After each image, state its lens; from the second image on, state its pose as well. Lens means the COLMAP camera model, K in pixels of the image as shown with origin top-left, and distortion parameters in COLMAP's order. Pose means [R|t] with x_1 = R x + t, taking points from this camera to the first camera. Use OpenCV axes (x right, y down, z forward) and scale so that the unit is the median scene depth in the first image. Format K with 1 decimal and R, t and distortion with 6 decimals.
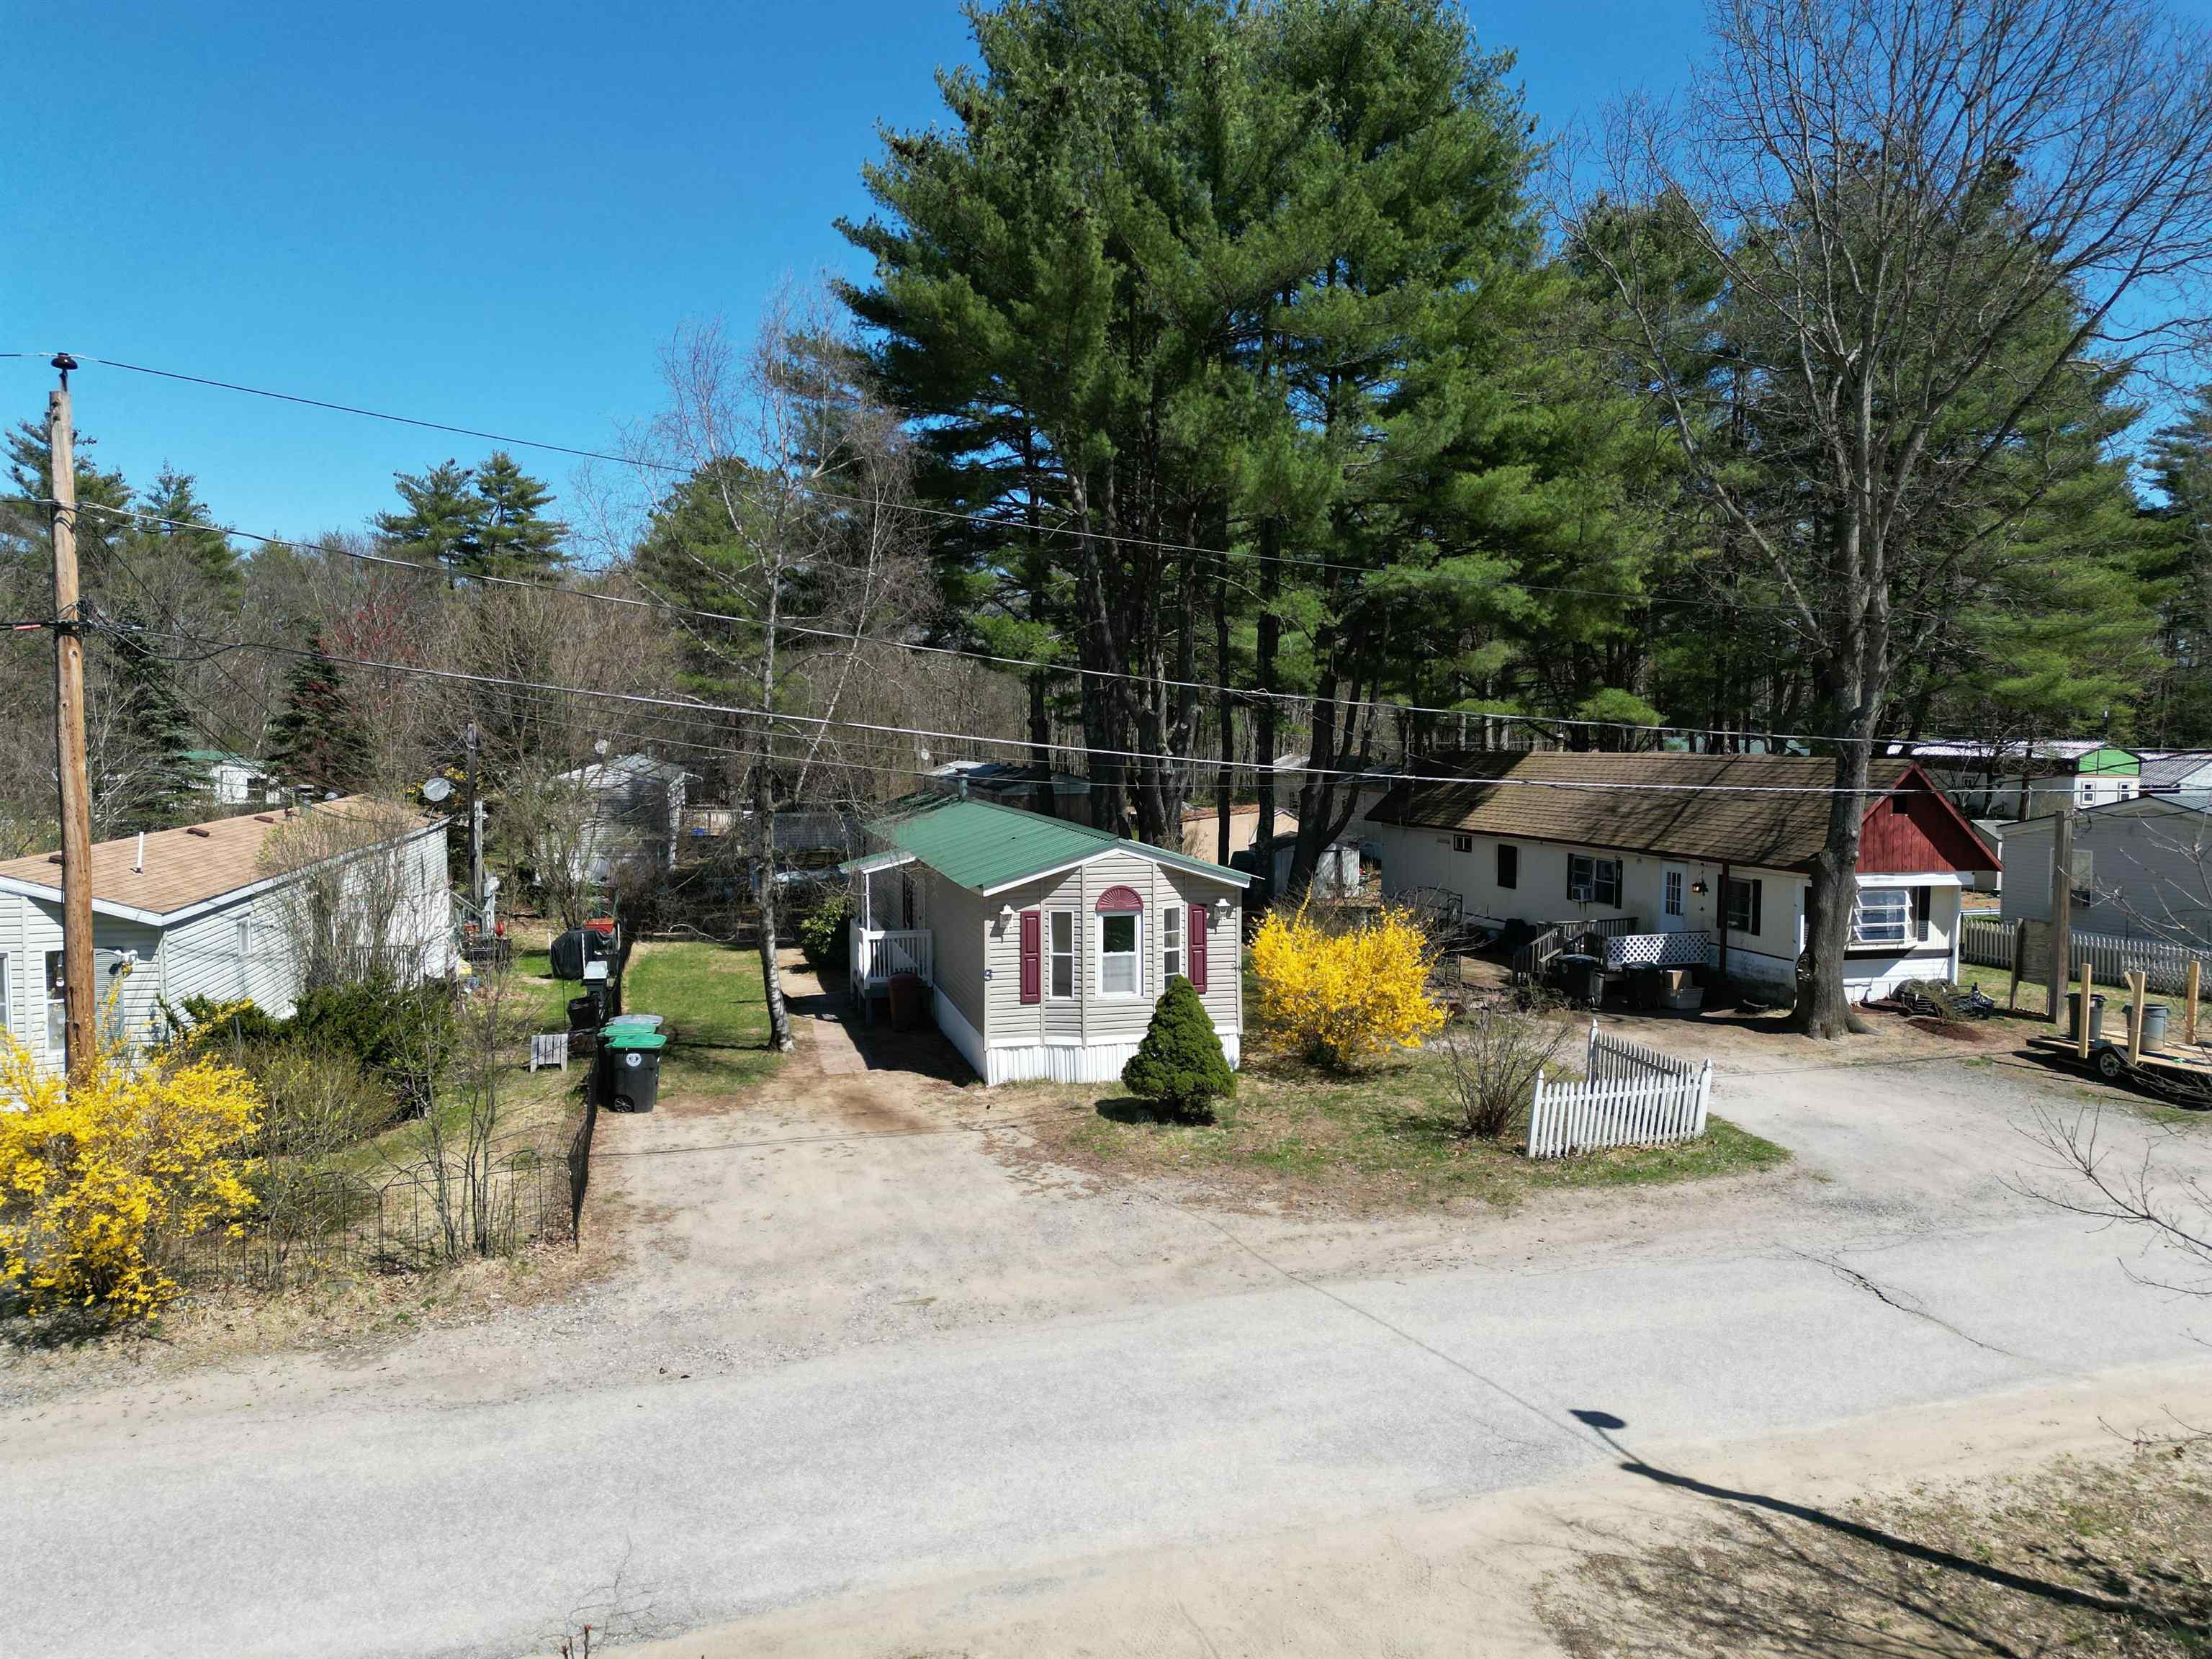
lens RADIAL K [[1577.4, 0, 1117.2], [0, 1577.4, 822.9], [0, 0, 1]] dist [0.059100, -0.046115]
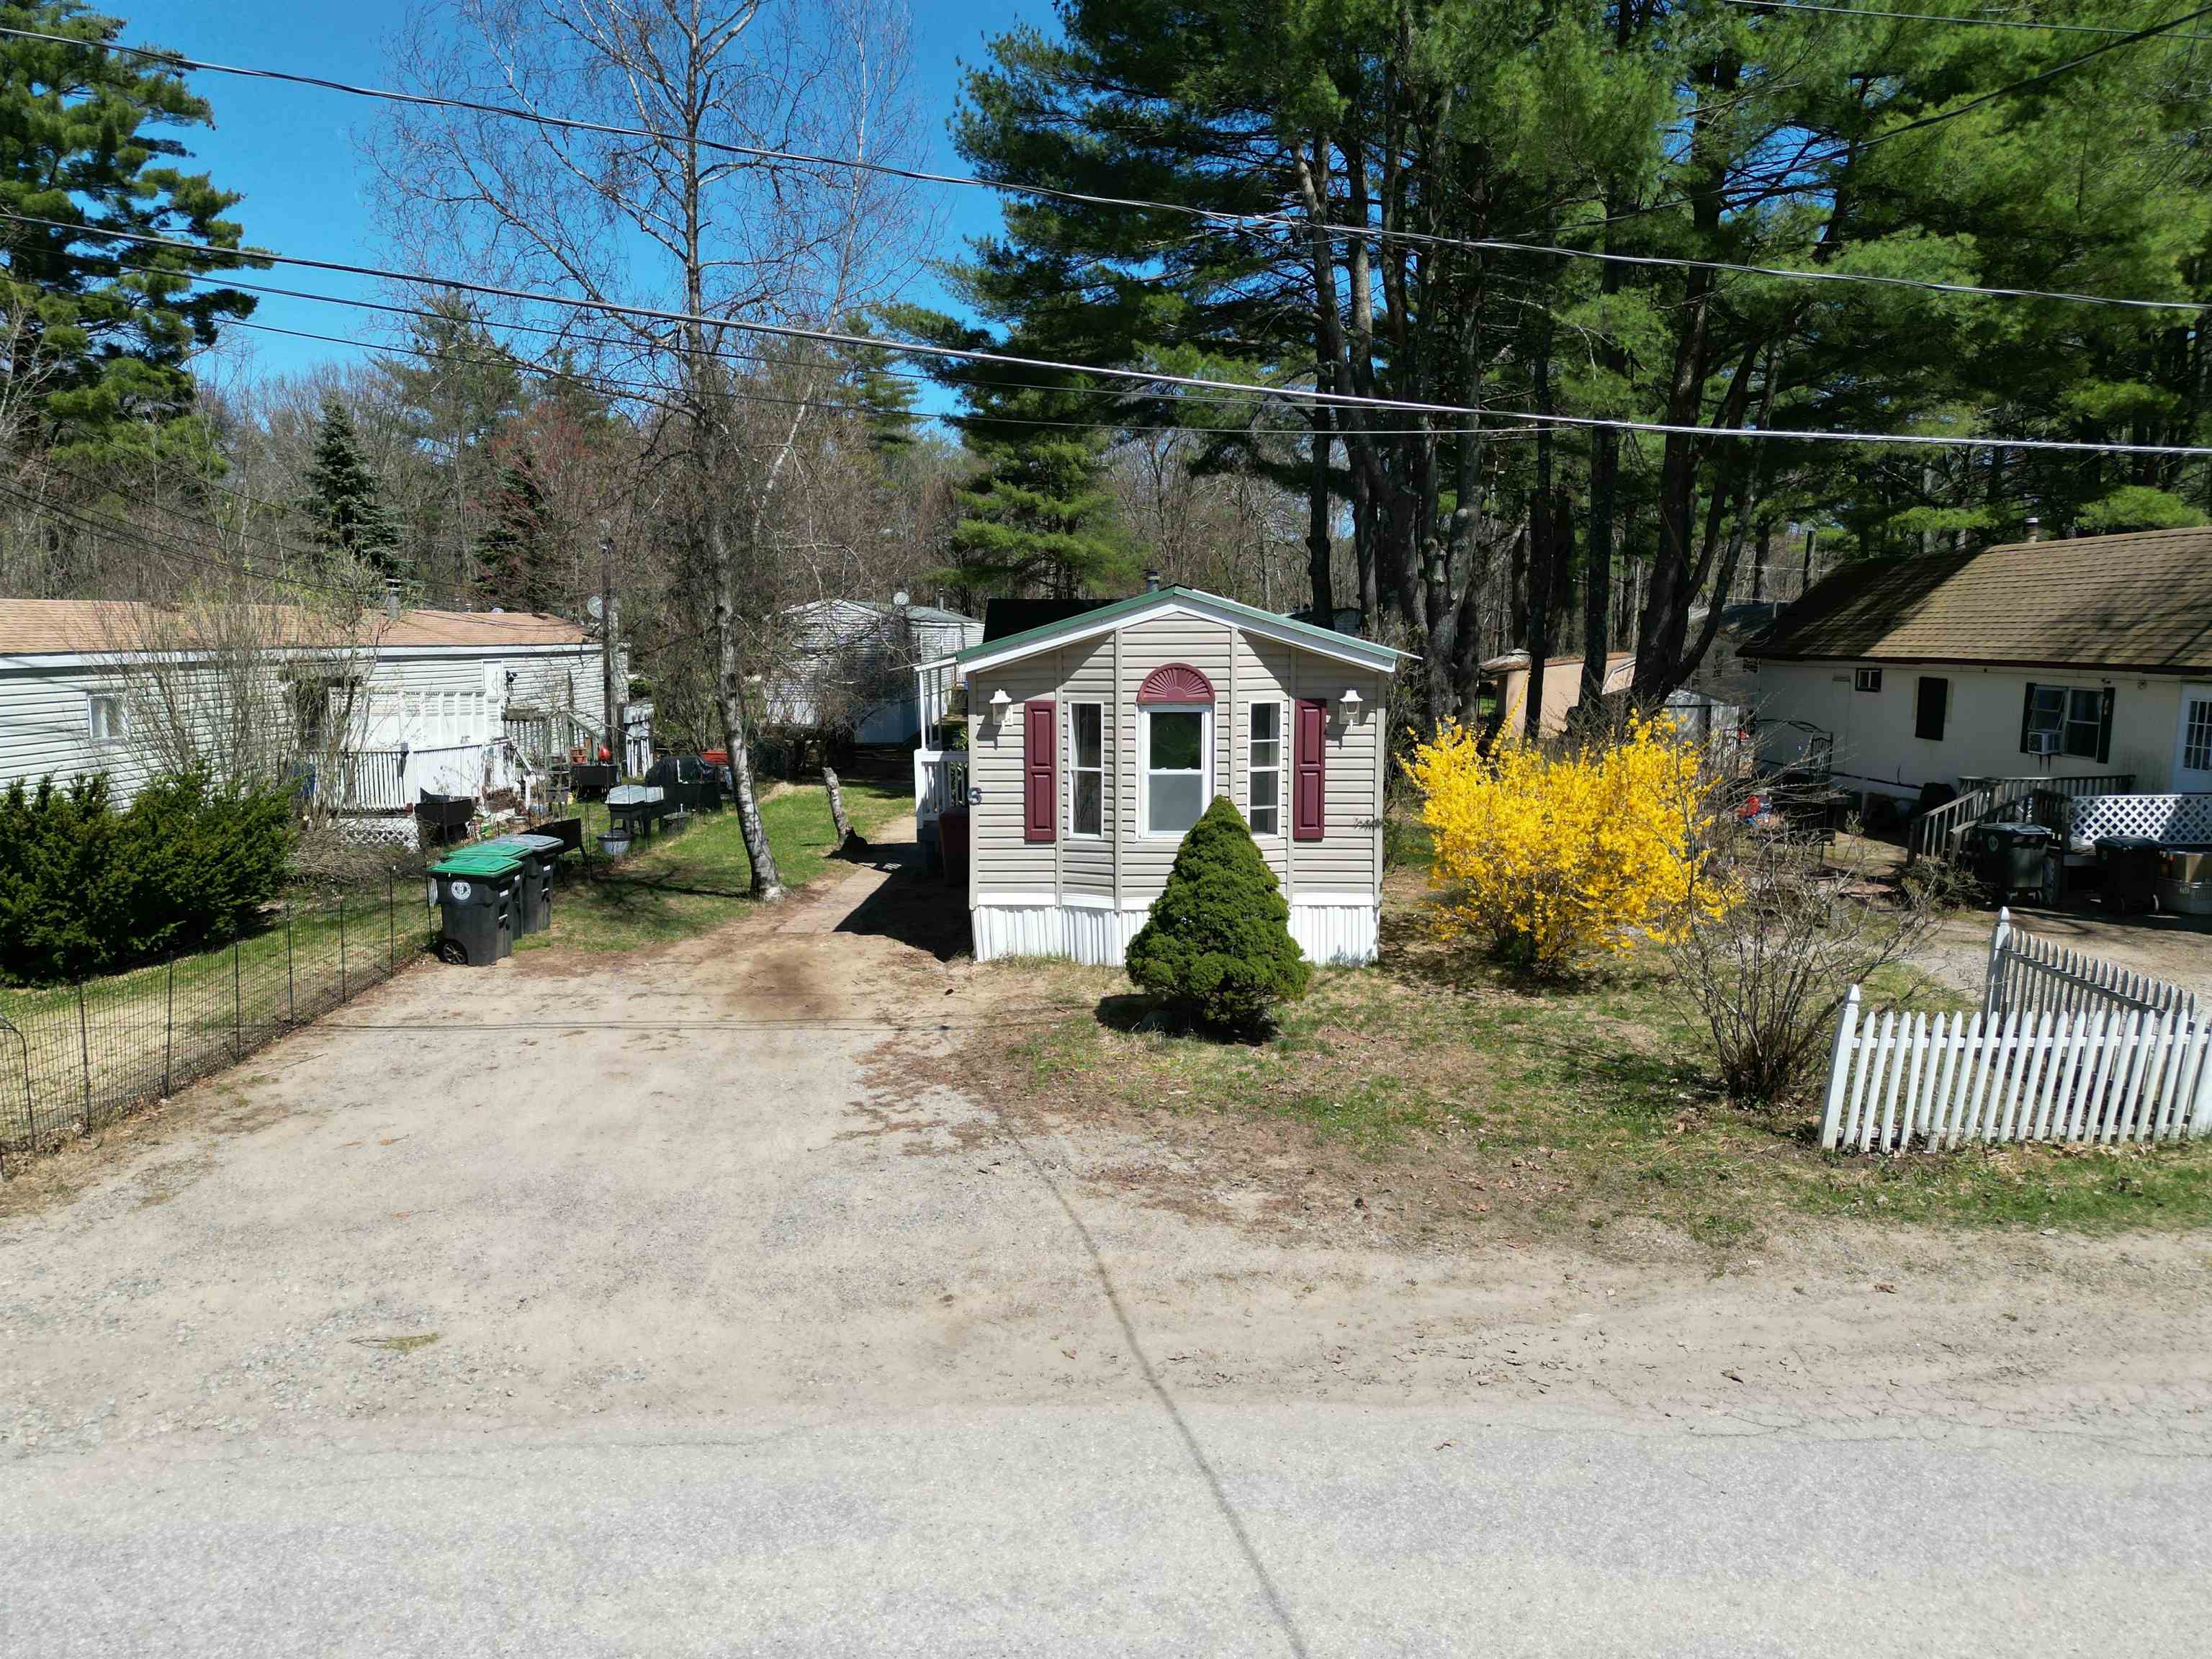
lens RADIAL K [[1577.4, 0, 1093.6], [0, 1577.4, 834.9], [0, 0, 1]] dist [0.059100, -0.046115]
pose [[0.960704, 0.037707, -0.275002, 0.147675], [-0.017923, 0.997090, 0.074102, 0.062112], [0.276995, -0.066261, 0.958584, 0.374891]]
